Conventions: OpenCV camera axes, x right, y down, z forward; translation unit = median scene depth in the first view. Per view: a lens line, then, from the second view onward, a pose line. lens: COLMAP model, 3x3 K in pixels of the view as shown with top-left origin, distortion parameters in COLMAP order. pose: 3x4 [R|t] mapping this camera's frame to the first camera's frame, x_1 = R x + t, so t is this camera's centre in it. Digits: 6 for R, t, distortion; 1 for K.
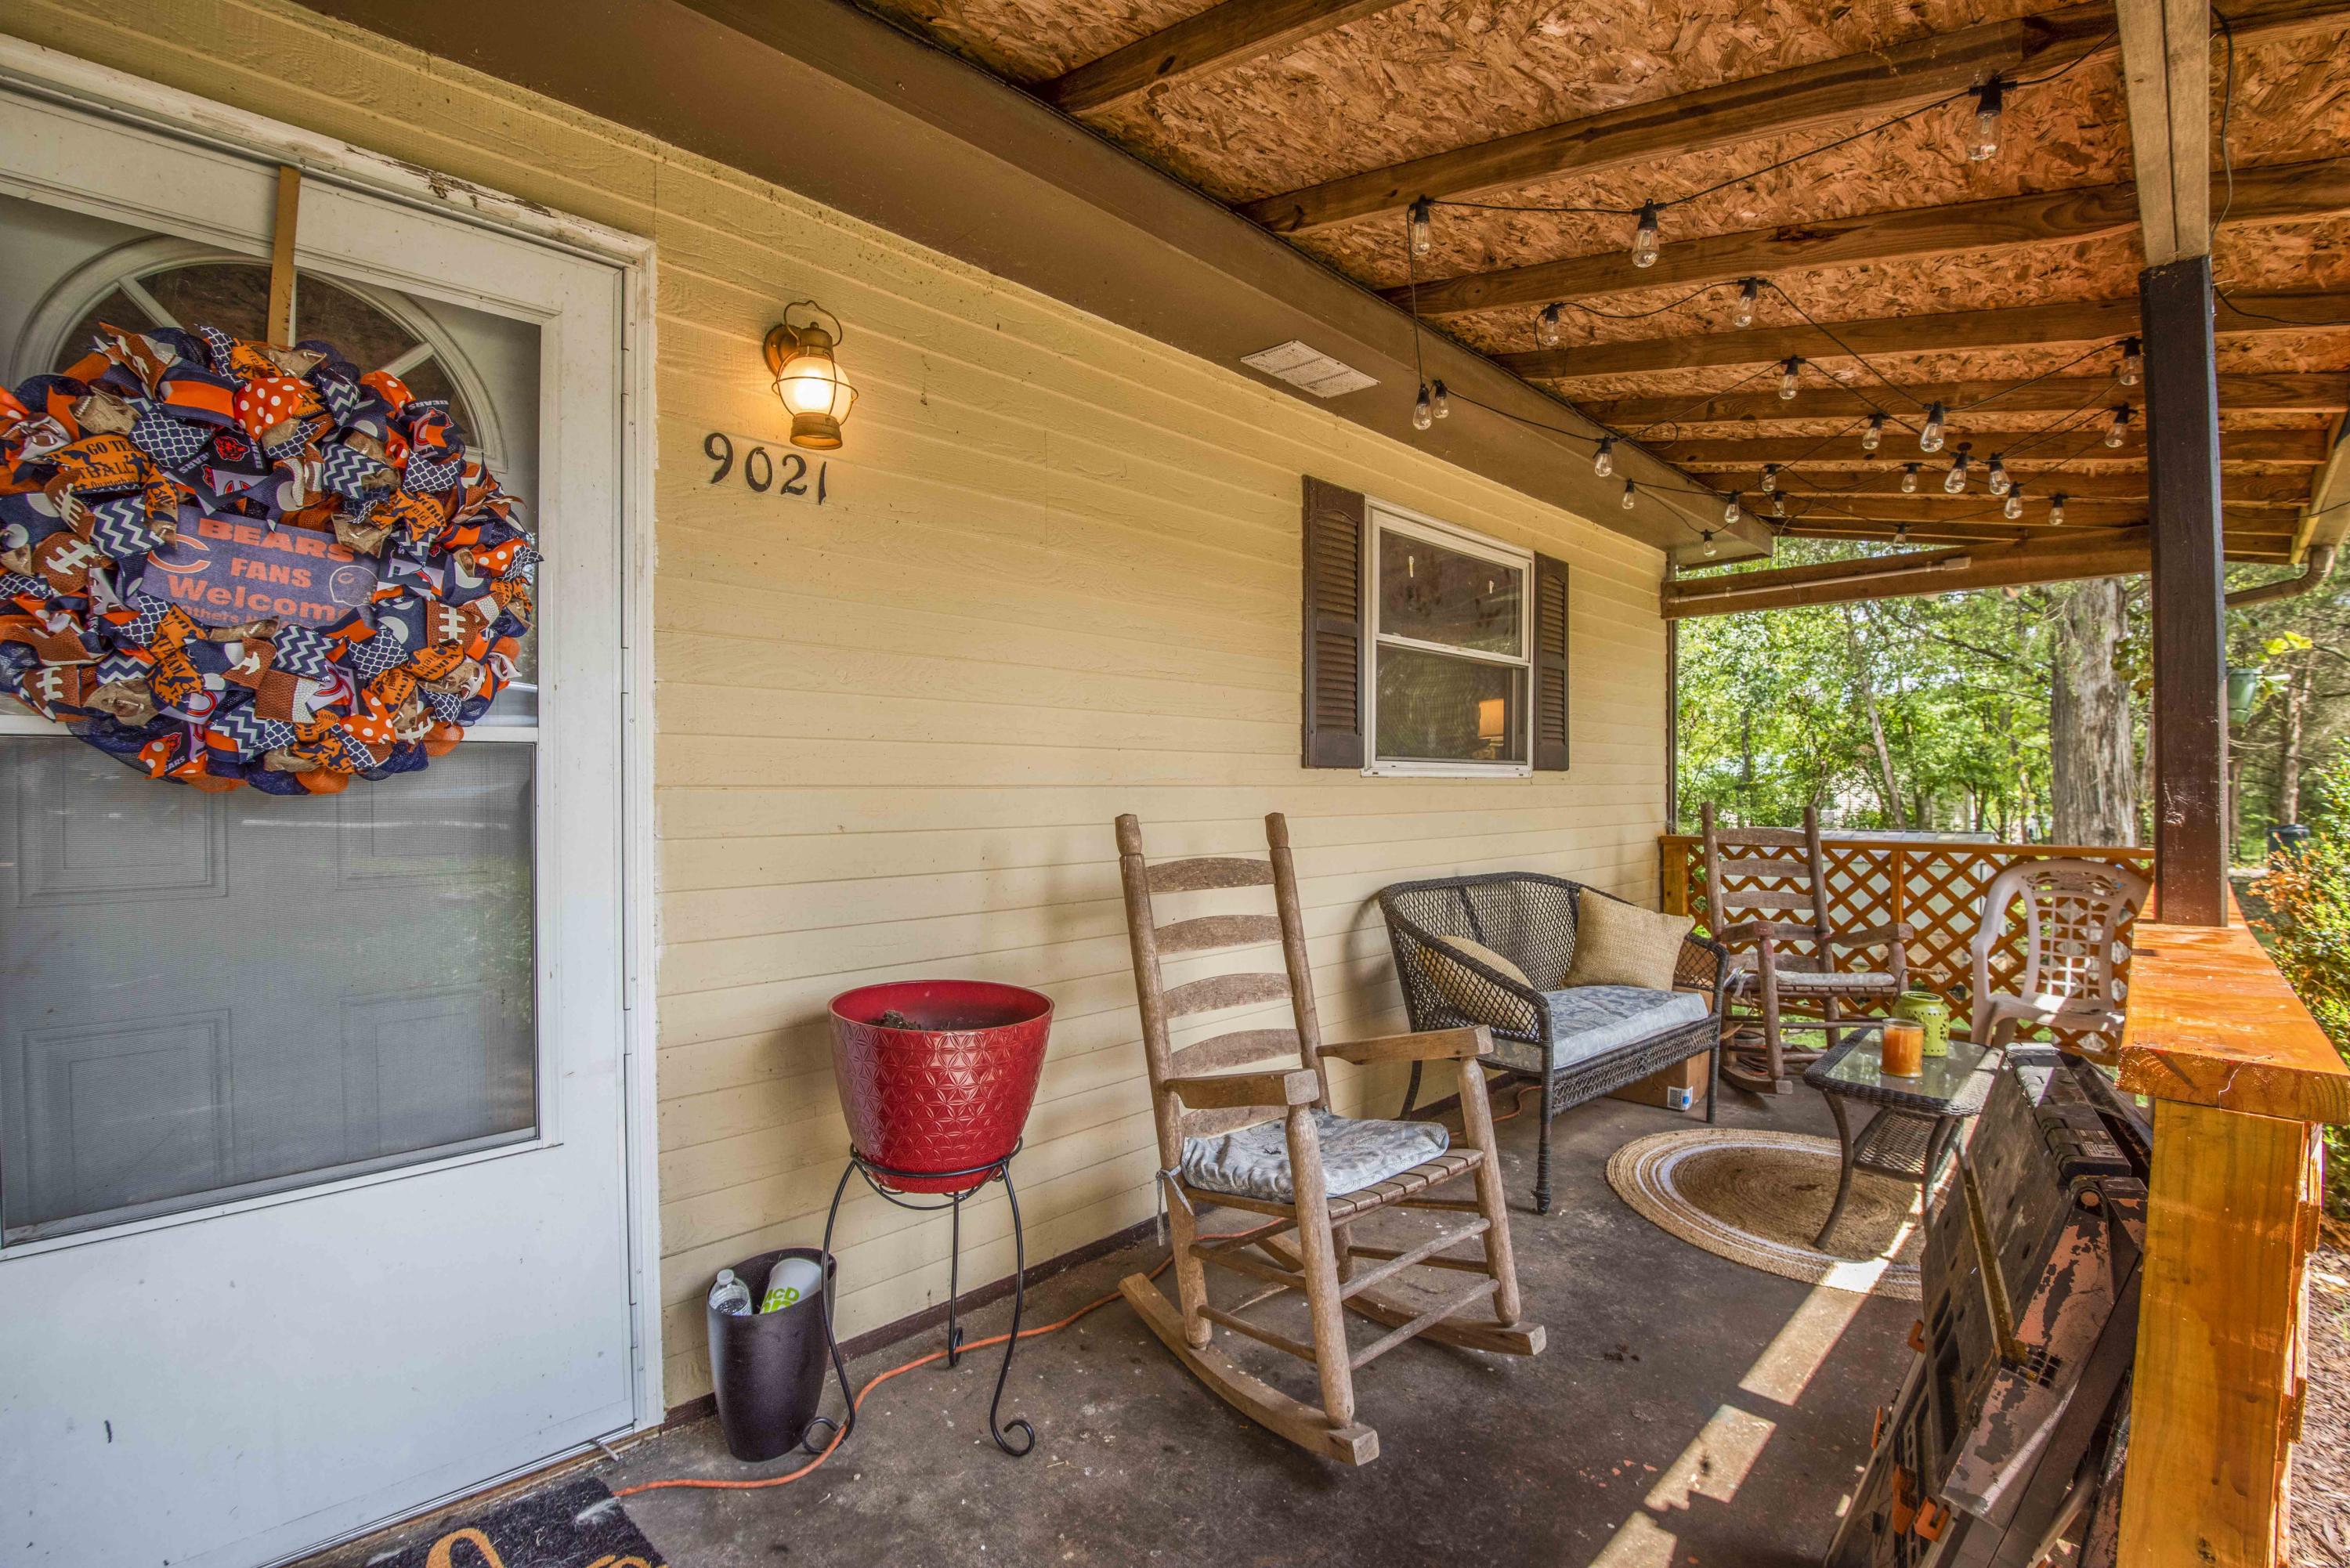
lens RADIAL K [[1083.4, 0, 1216.7], [0, 1083.4, 792.6], [0, 0, 1]] dist [-0.019130, -0.000042]
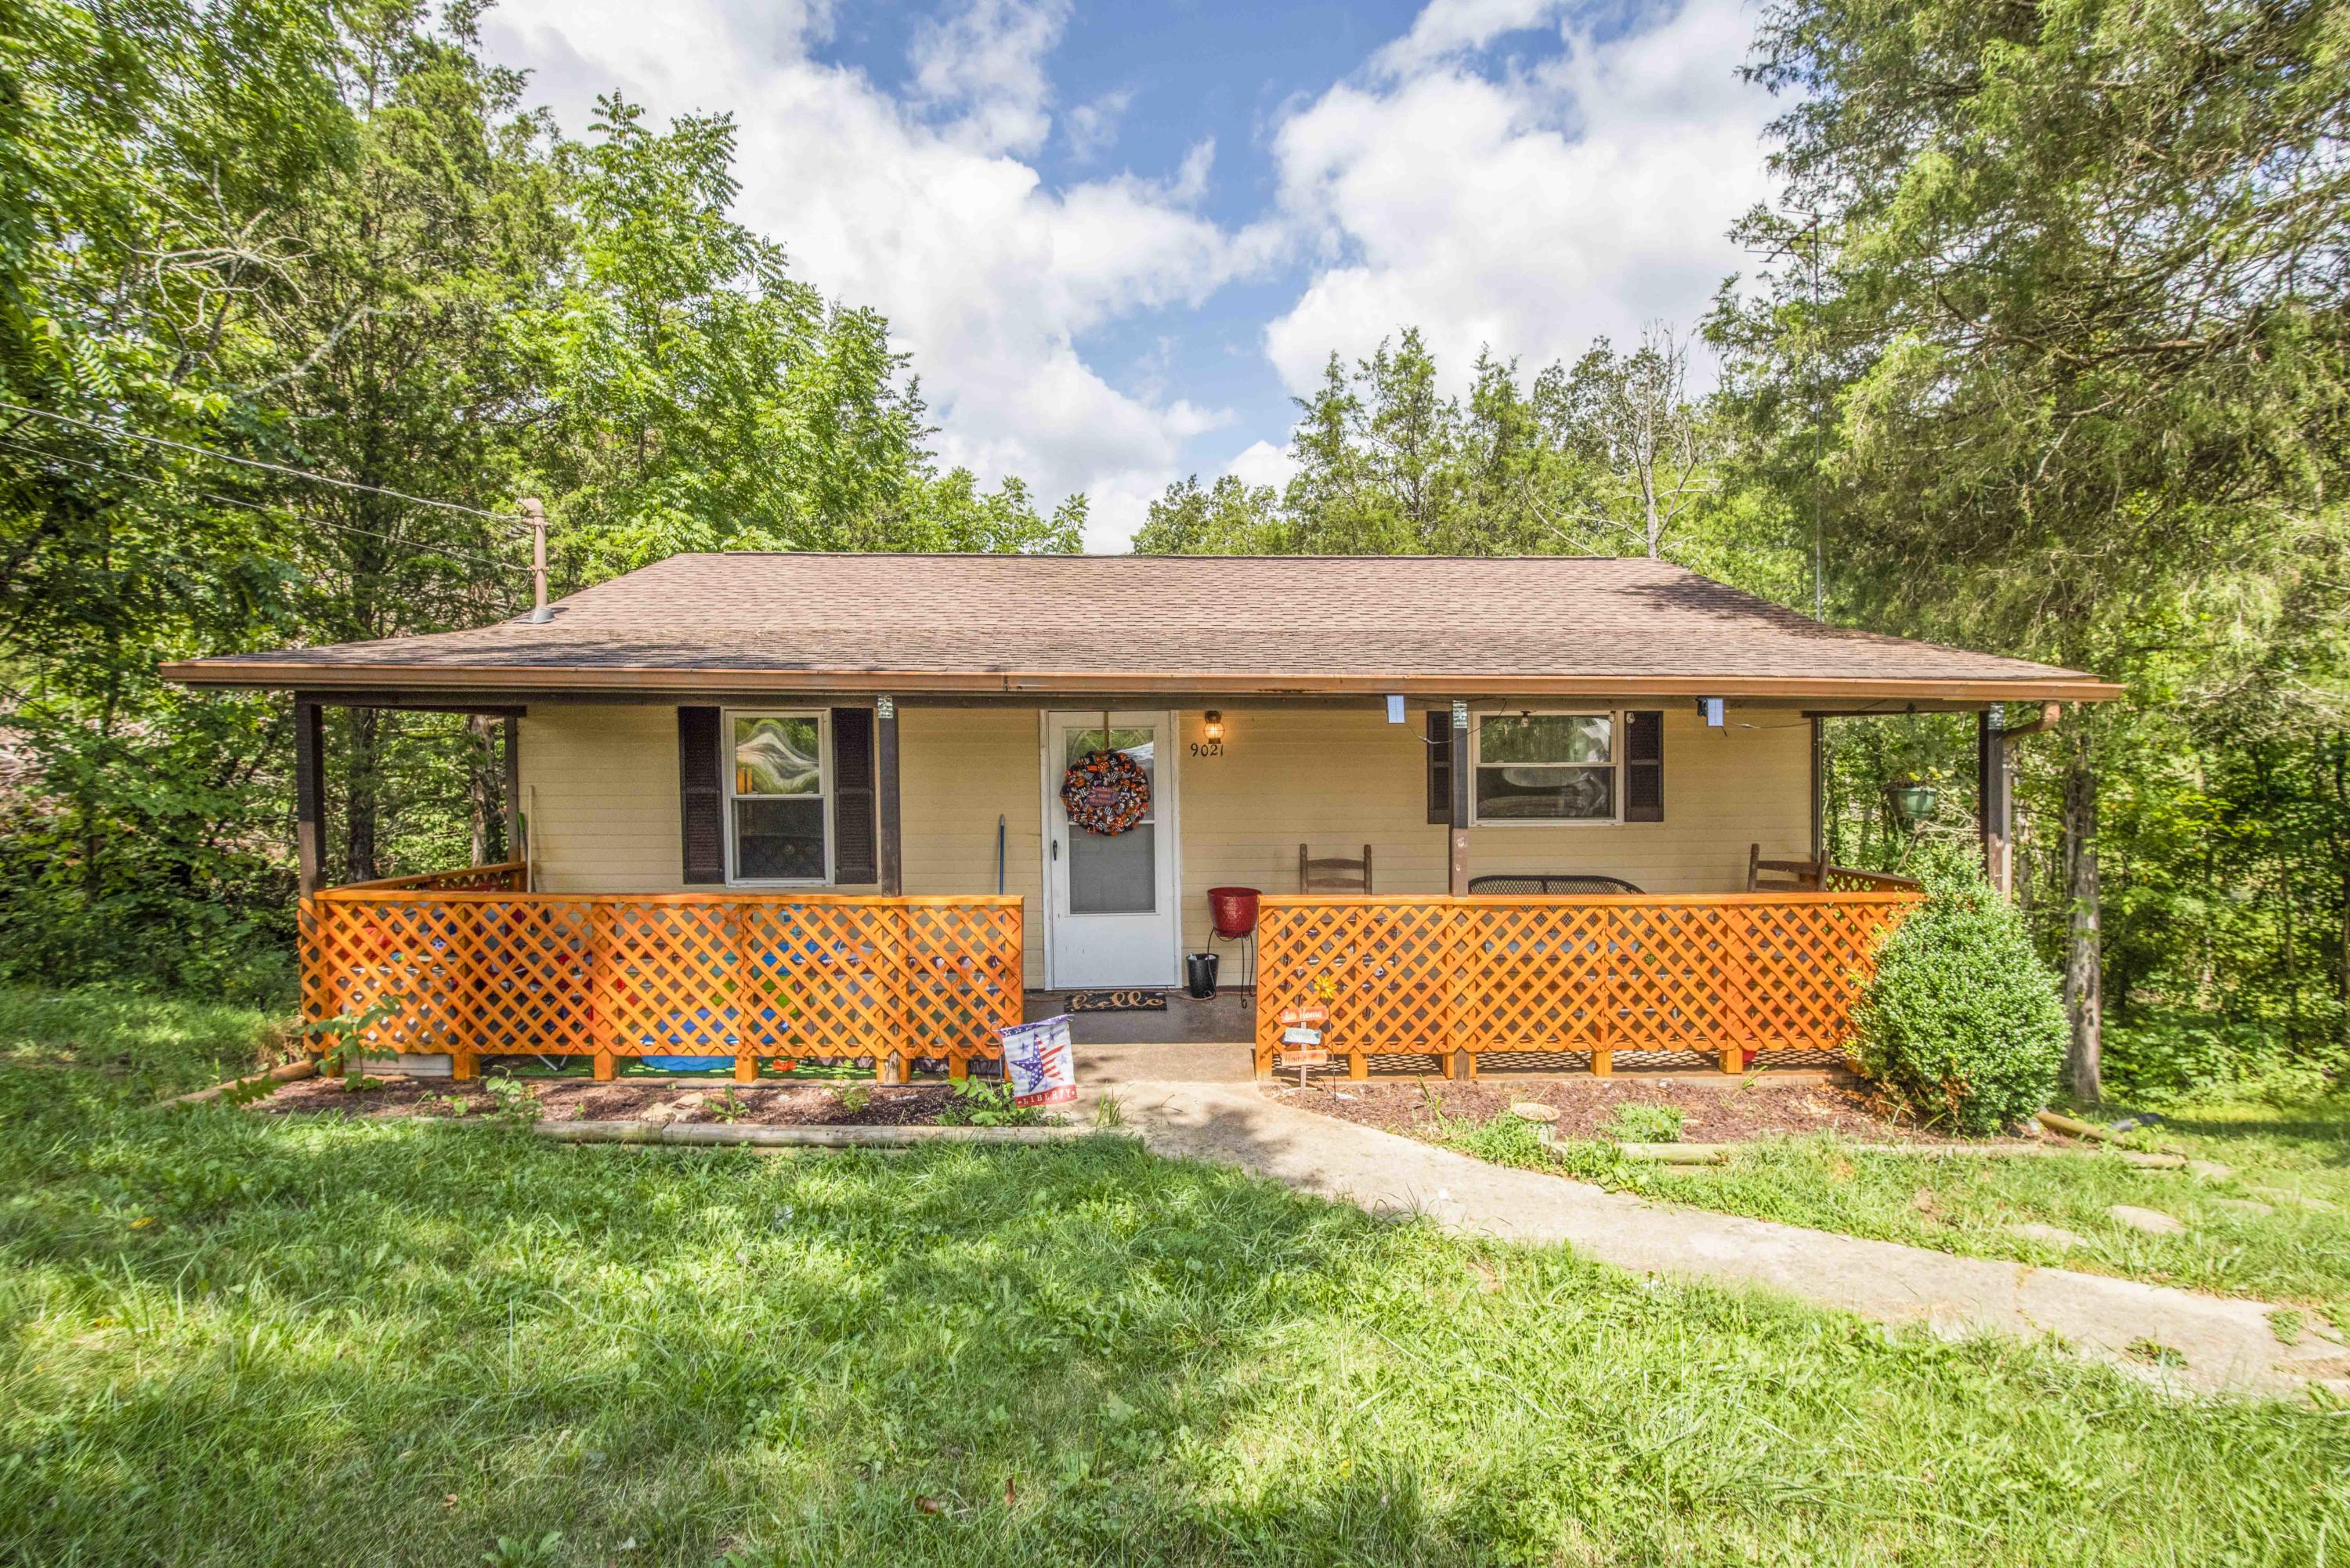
lens RADIAL K [[1117.5, 0, 1175.0], [0, 1117.5, 784.0], [0, 0, 1]] dist [-0.020534, -0.000723]
pose [[0.691531, 0.019162, -0.722092, 1.885760], [0.000714, 0.999629, 0.027211, -0.229063], [0.722346, -0.019333, 0.691261, -1.452227]]
